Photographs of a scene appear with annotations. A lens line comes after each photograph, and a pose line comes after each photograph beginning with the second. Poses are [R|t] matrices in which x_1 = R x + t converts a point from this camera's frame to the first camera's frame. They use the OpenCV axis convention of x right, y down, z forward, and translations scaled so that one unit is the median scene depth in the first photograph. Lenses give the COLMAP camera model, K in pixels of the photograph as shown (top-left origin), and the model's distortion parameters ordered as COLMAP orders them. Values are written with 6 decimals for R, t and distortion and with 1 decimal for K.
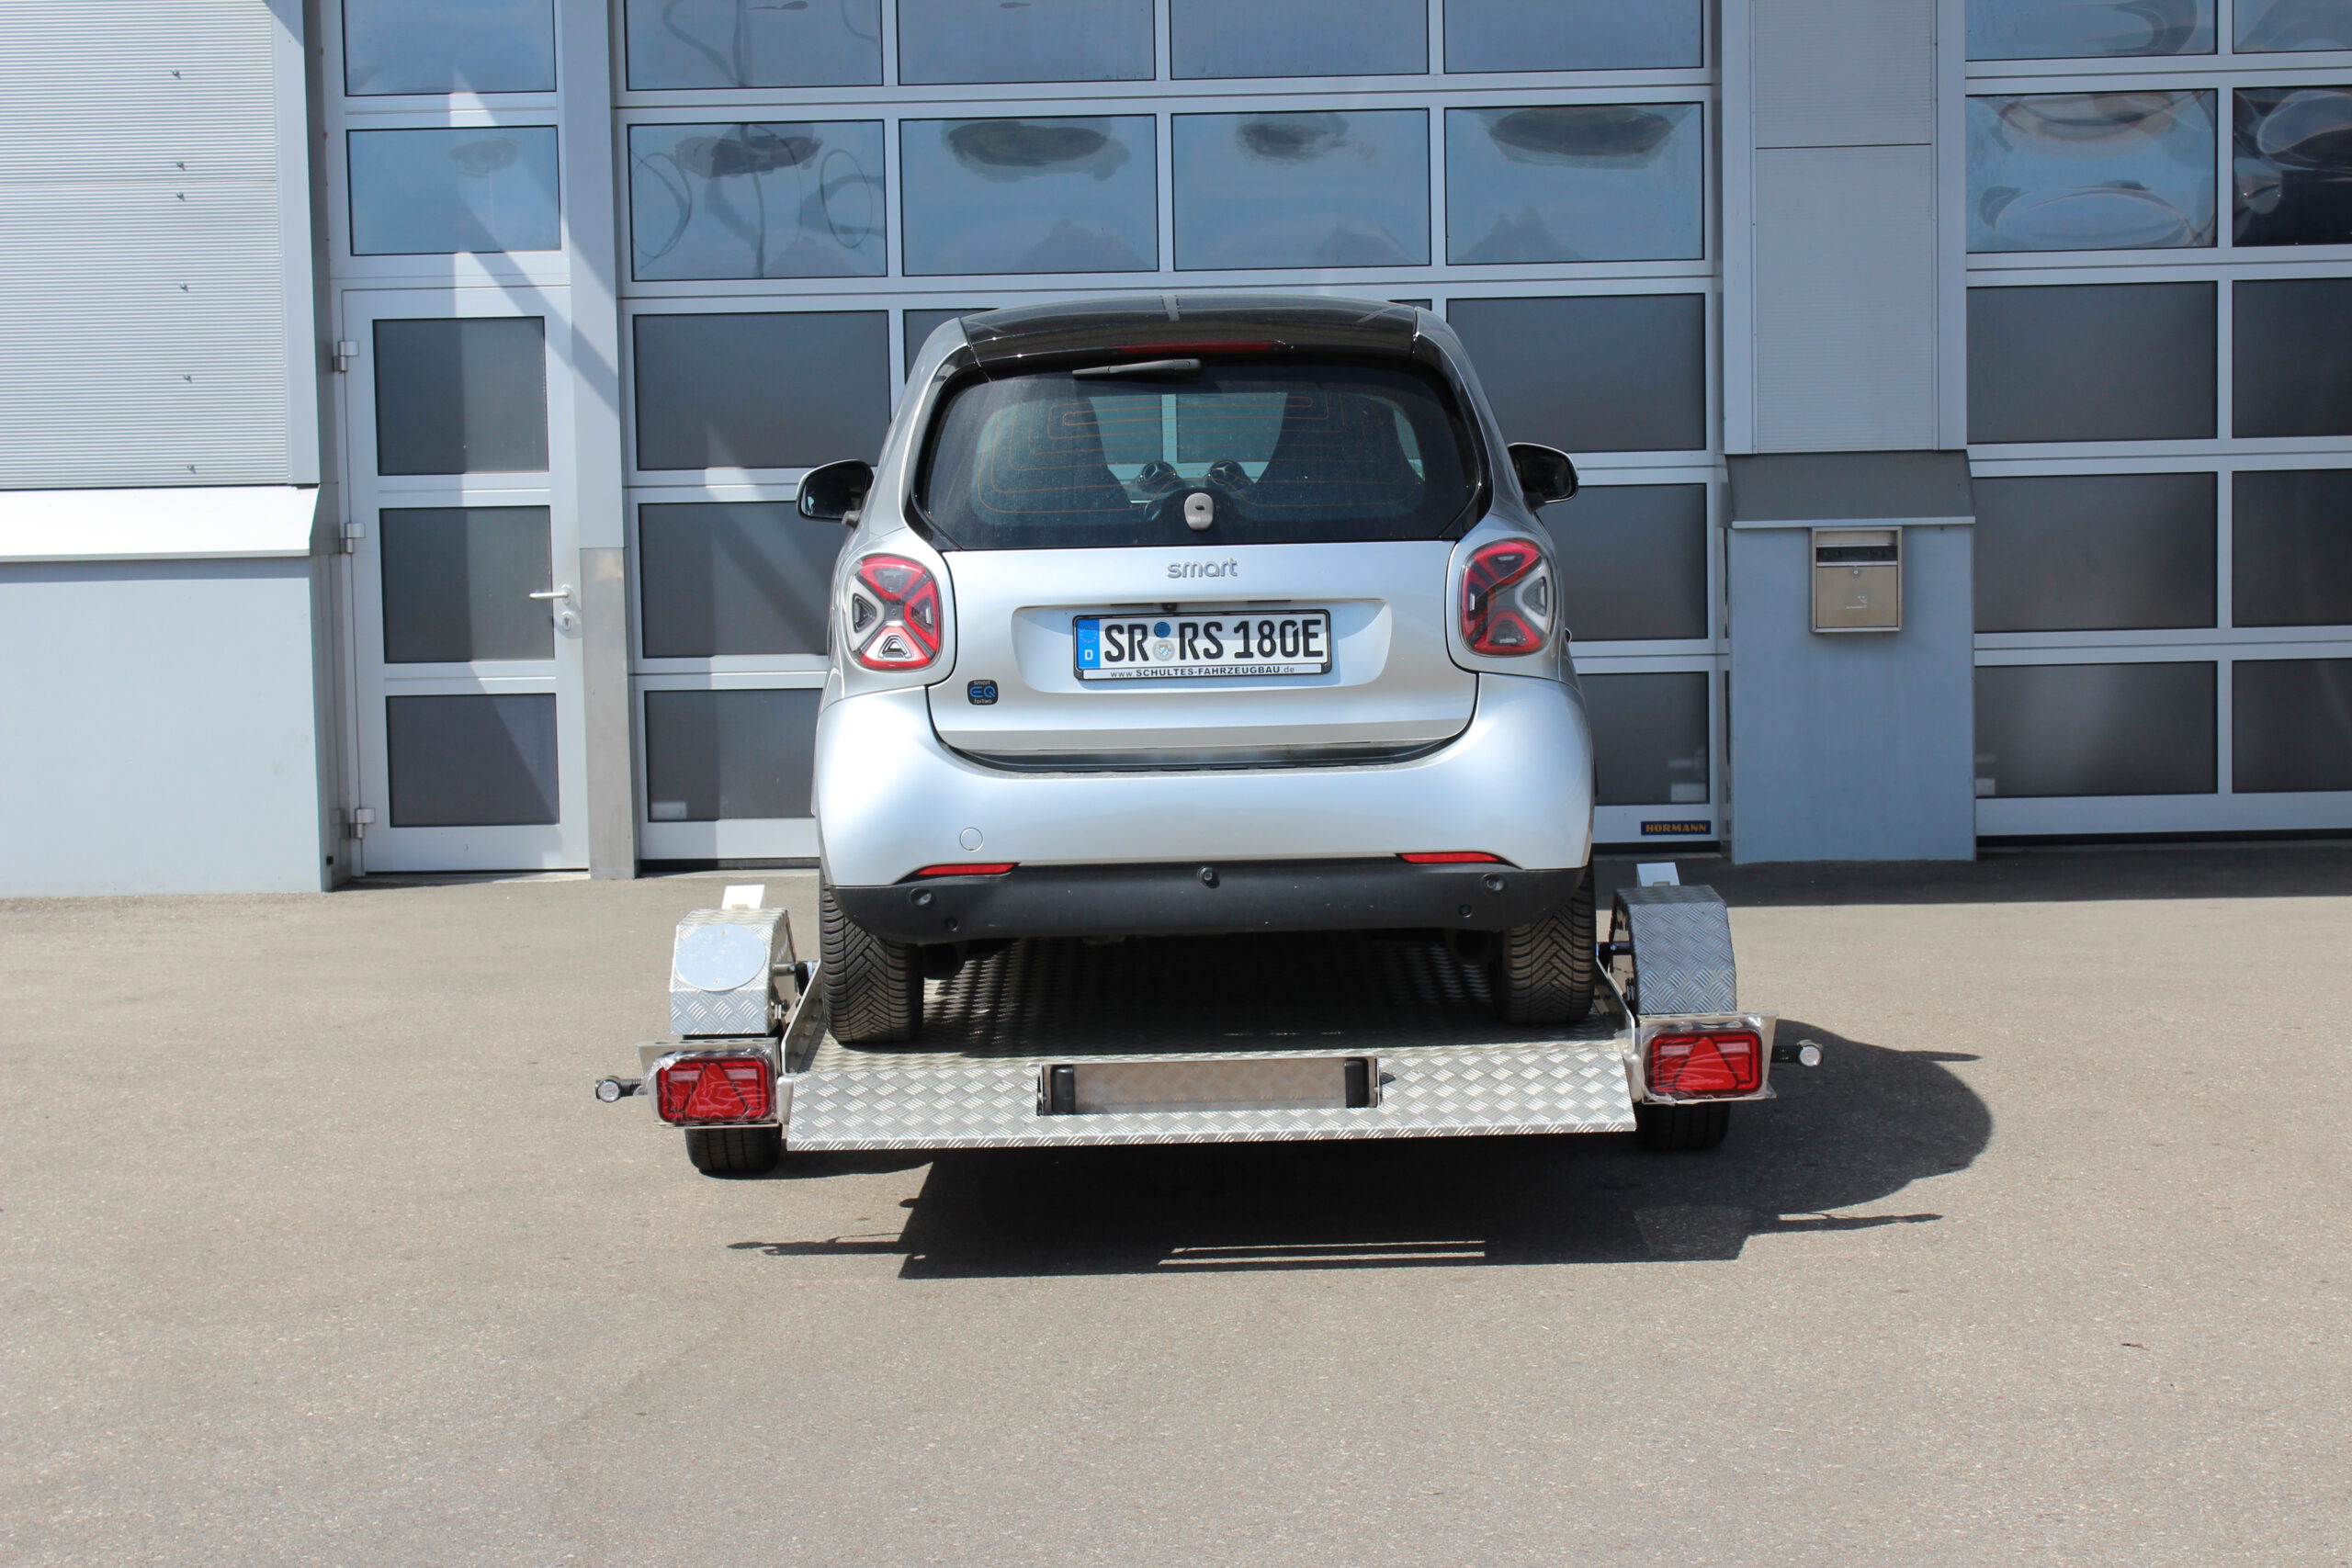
lens RADIAL K [[4042.2, 0, 1173.3], [0, 4042.2, 788.4], [0, 0, 1]] dist [0.017047, 0.021901]
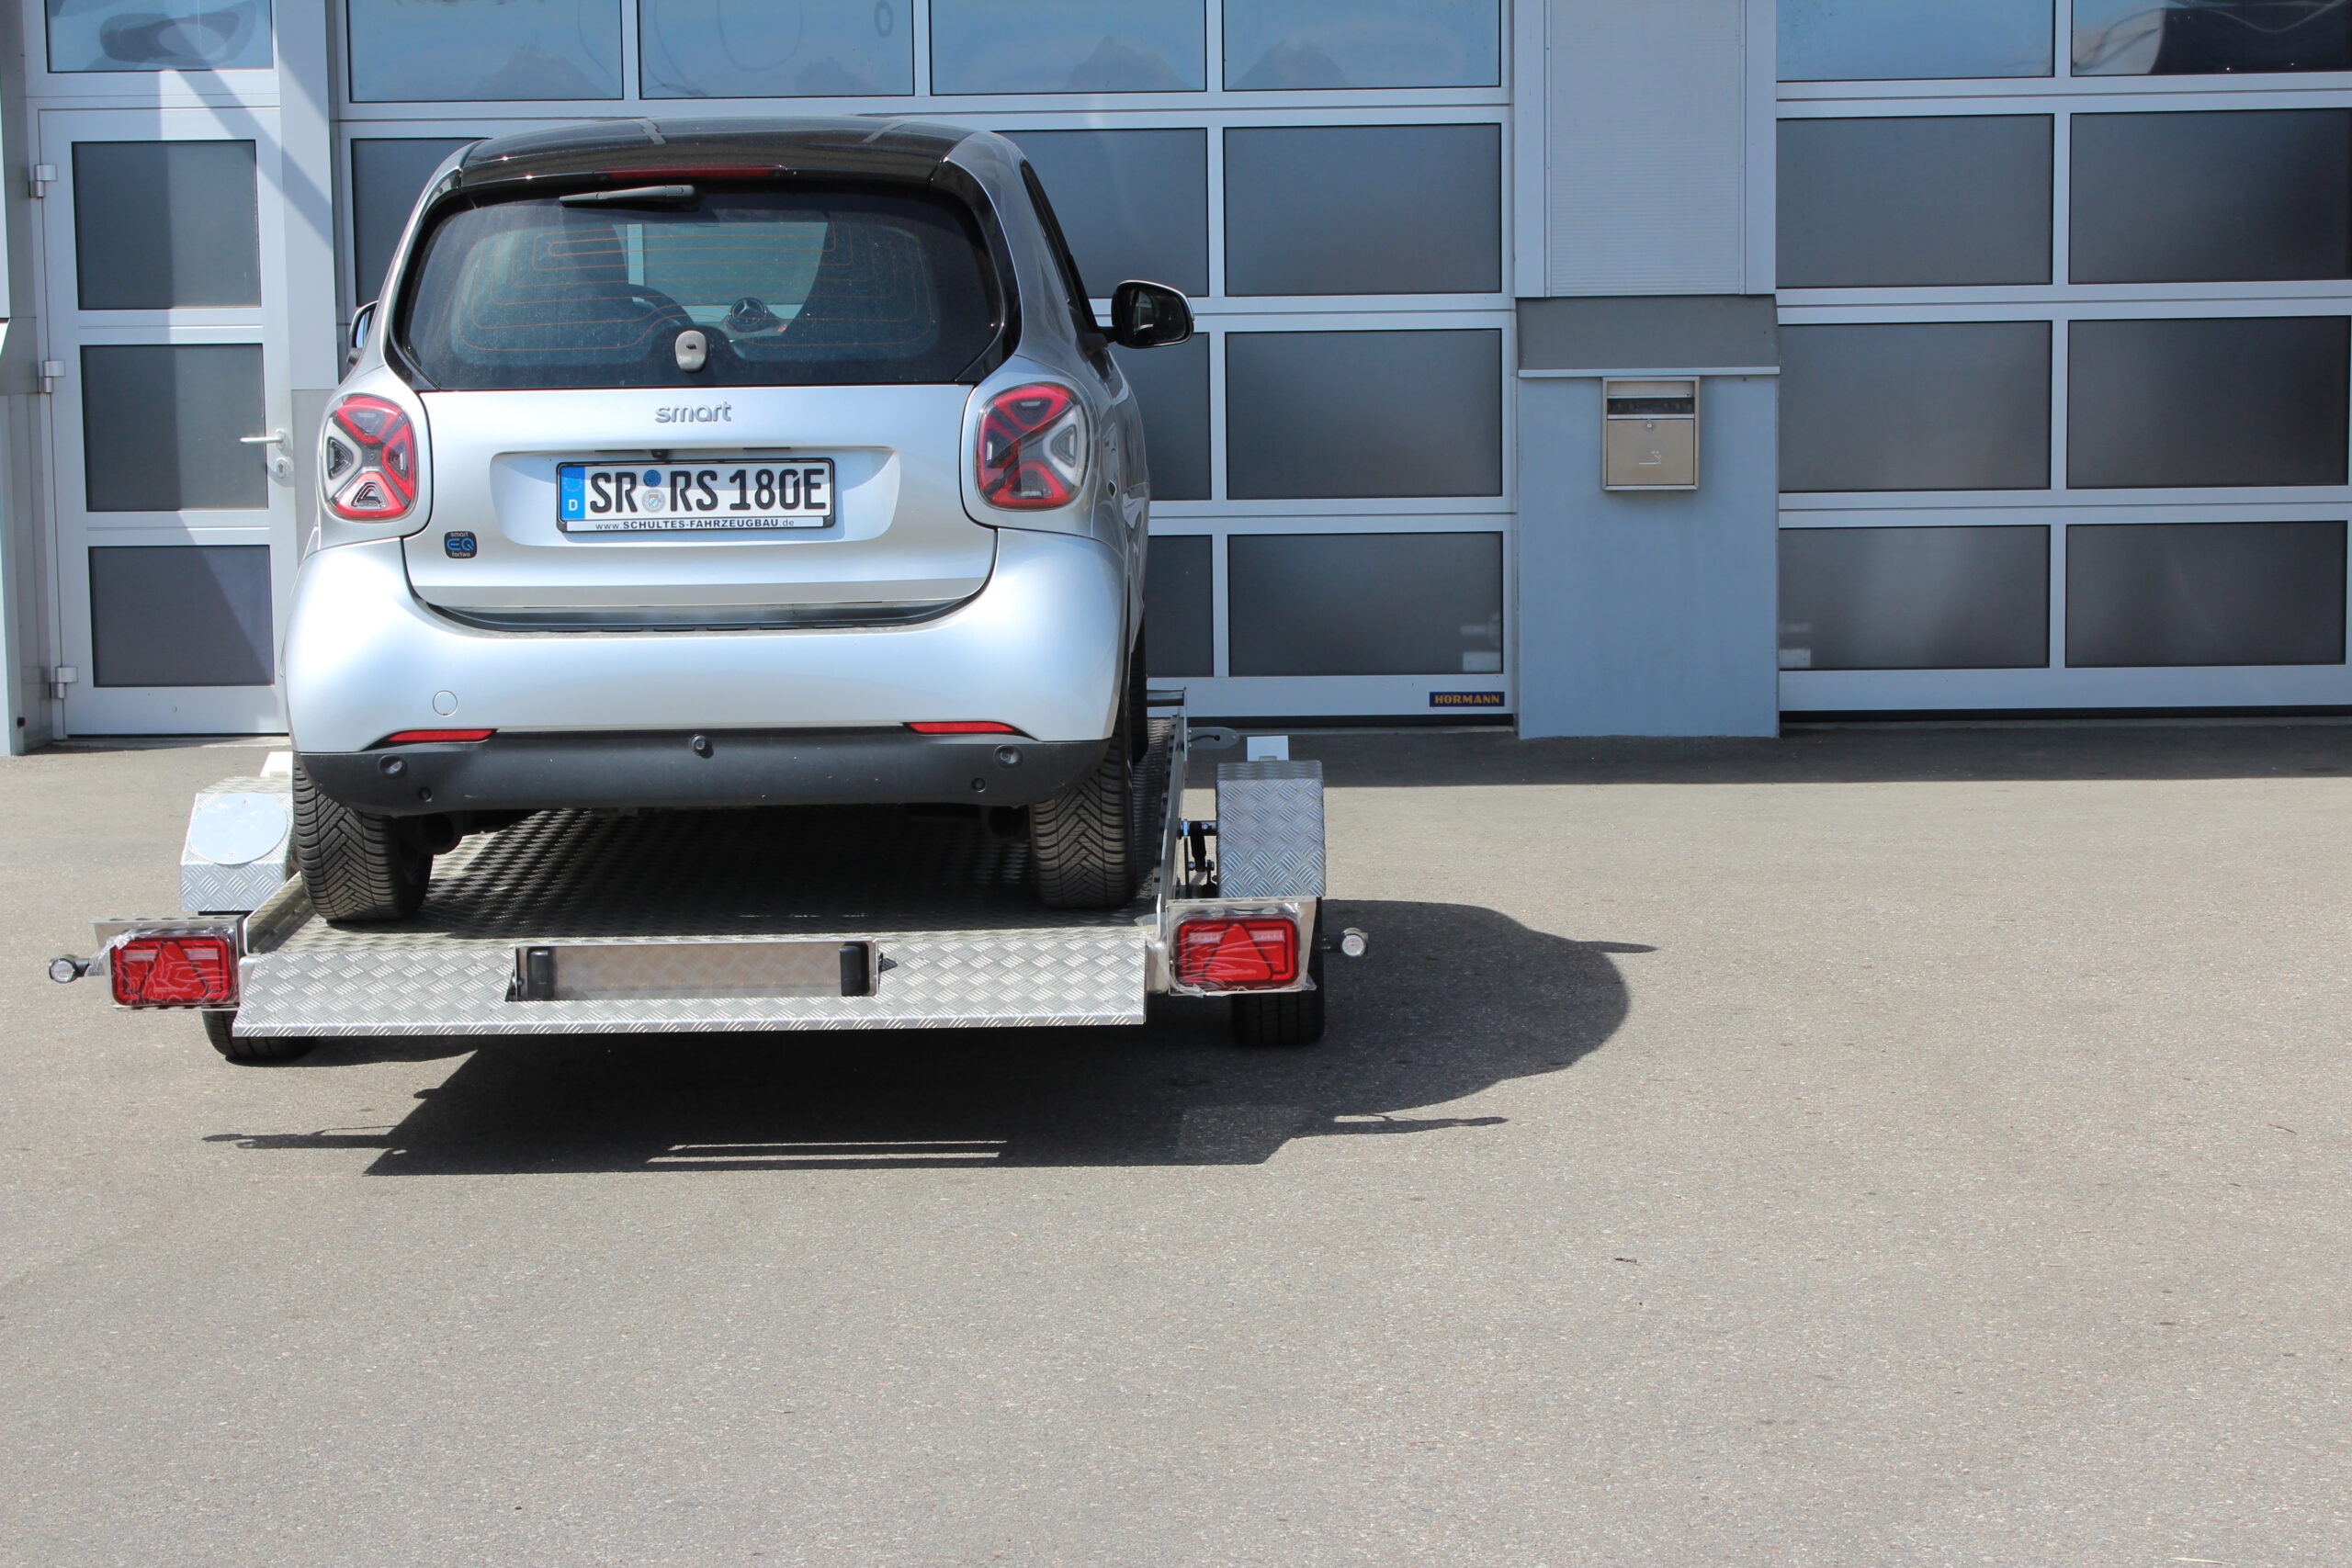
lens RADIAL K [[4295.3, 0, 1144.8], [0, 4295.3, 795.5], [0, 0, 1]] dist [-0.022019, 0.369656]
pose [[0.999829, 0.009041, -0.016141, 0.068179], [-0.008505, 0.999422, 0.032913, -0.000027], [0.016429, -0.032770, 0.999328, 0.009516]]
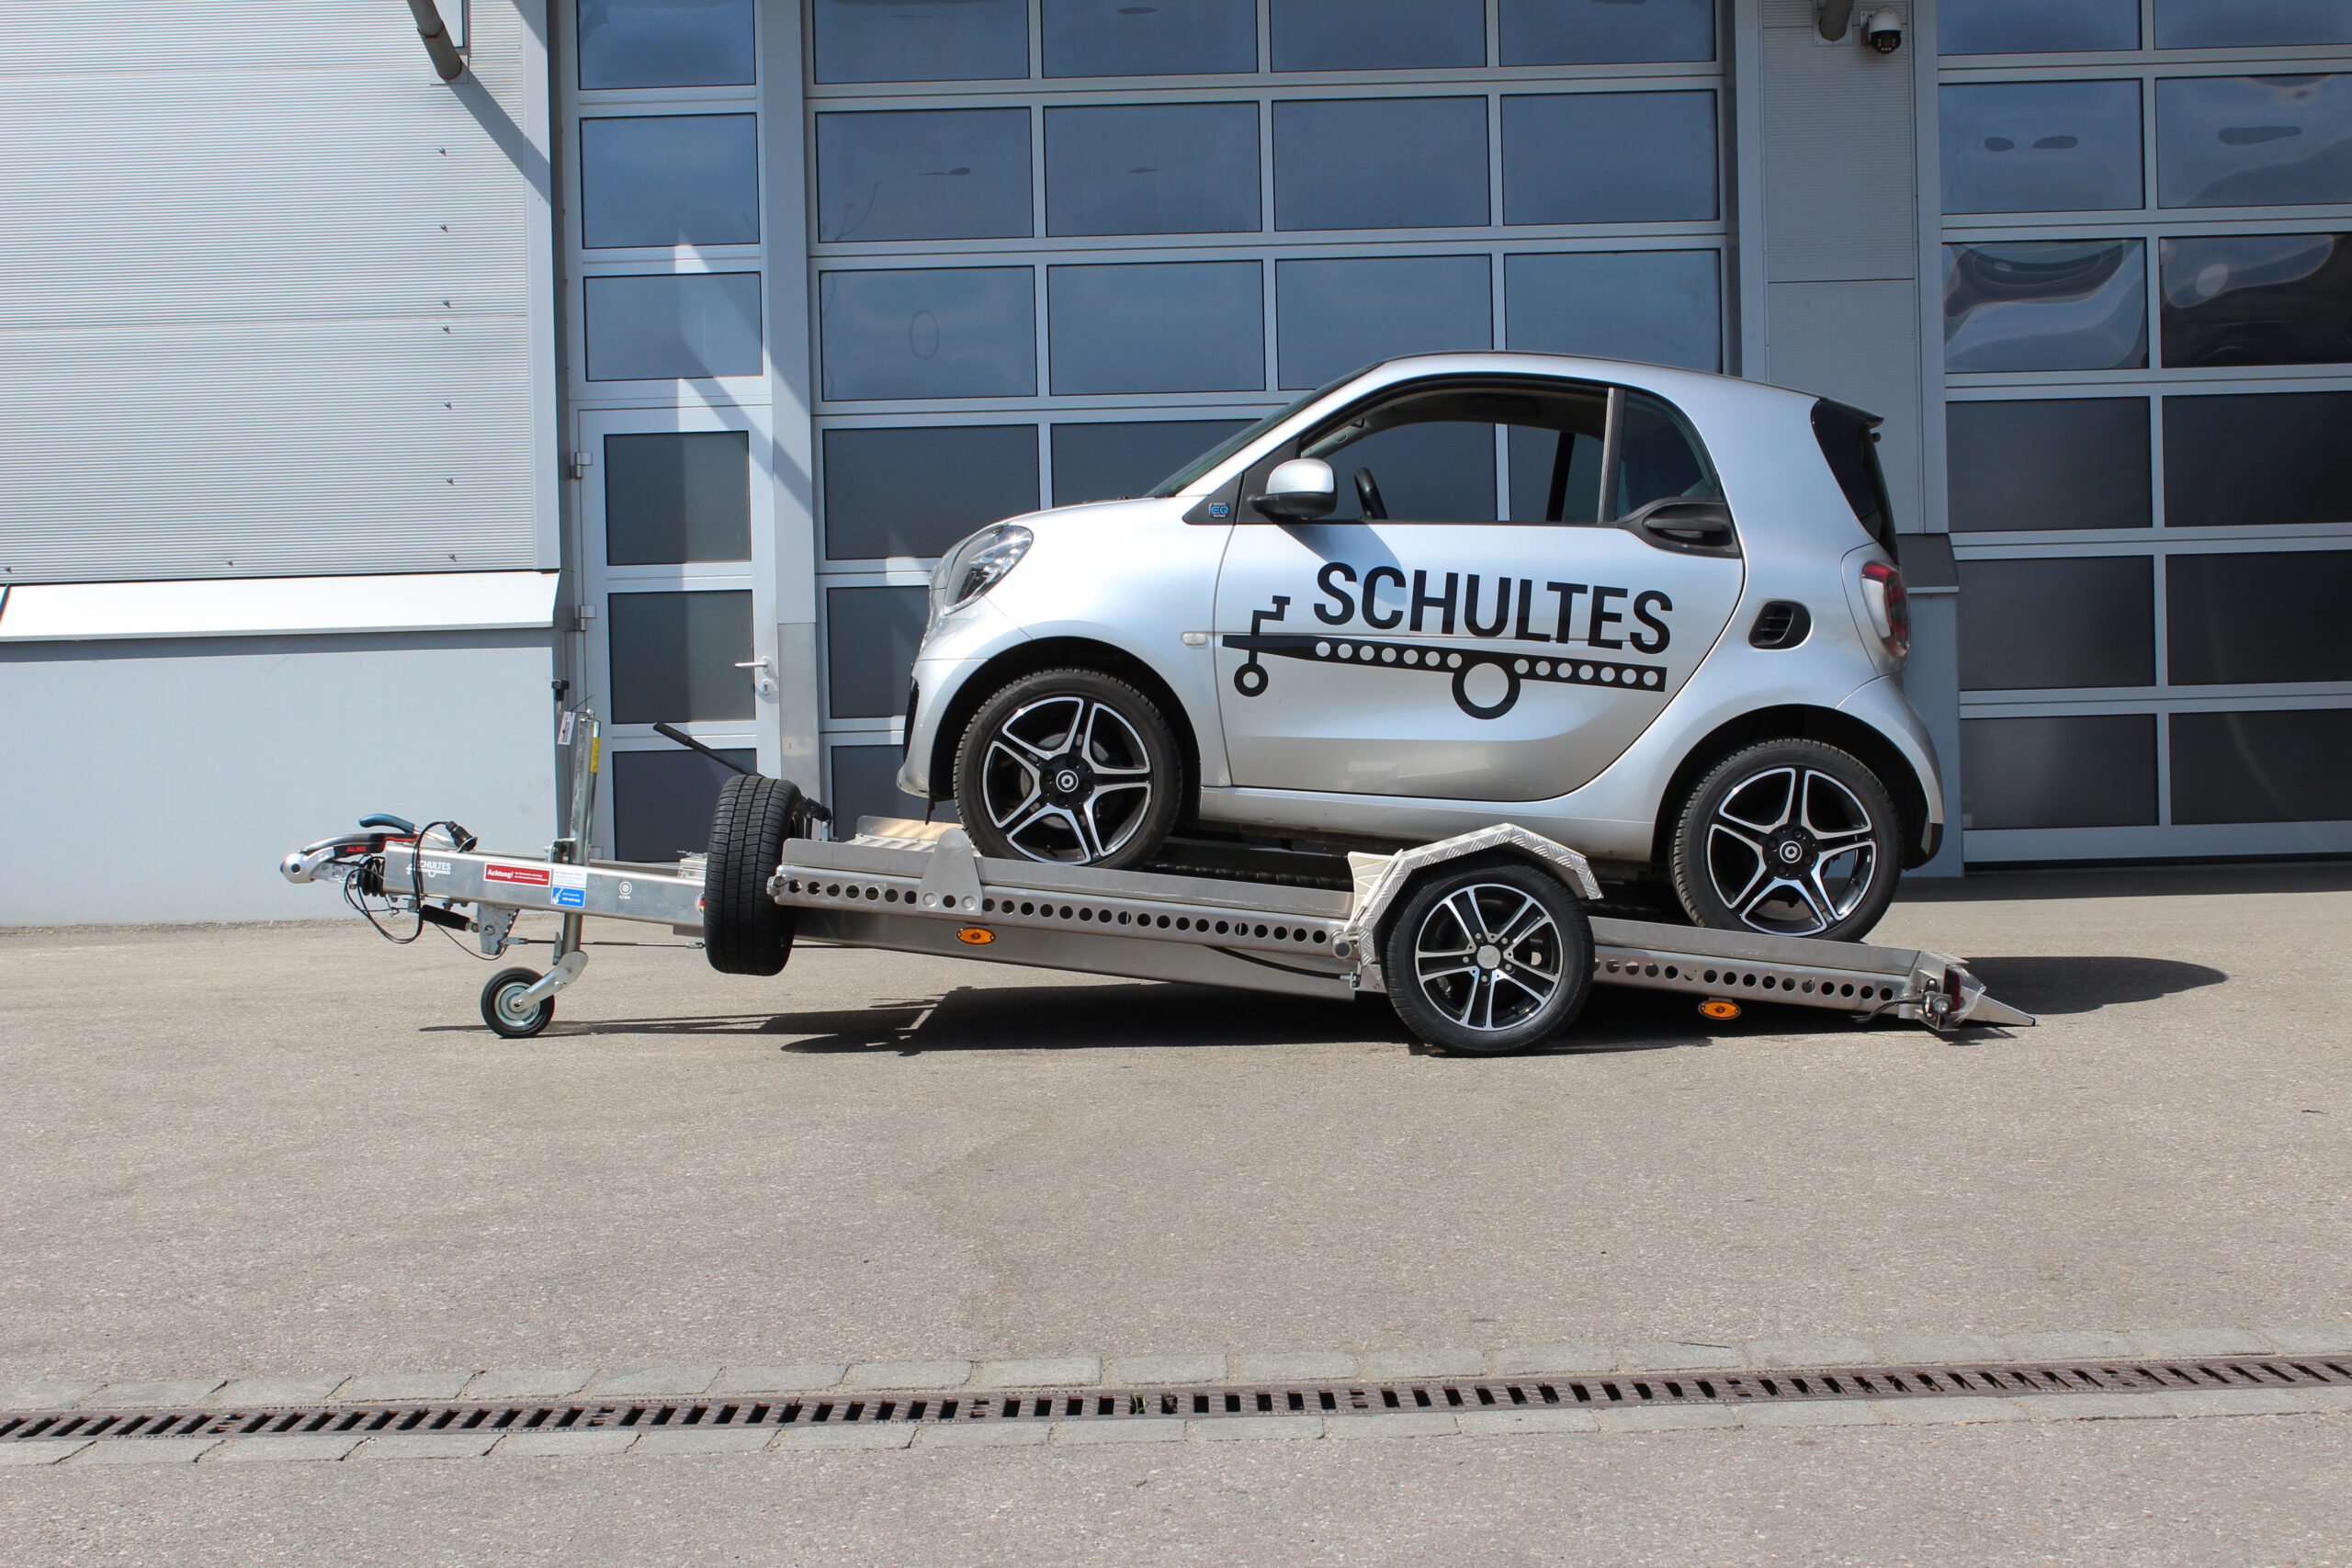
lens RADIAL K [[3274.4, 0, 1177.8], [0, 3274.4, 782.9], [0, 0, 1]] dist [-0.036265, 0.071446]
pose [[0.999932, -0.005245, 0.010410, -0.040790], [0.005893, 0.997979, -0.063270, 0.049008], [-0.010057, 0.063327, 0.997942, 0.047444]]
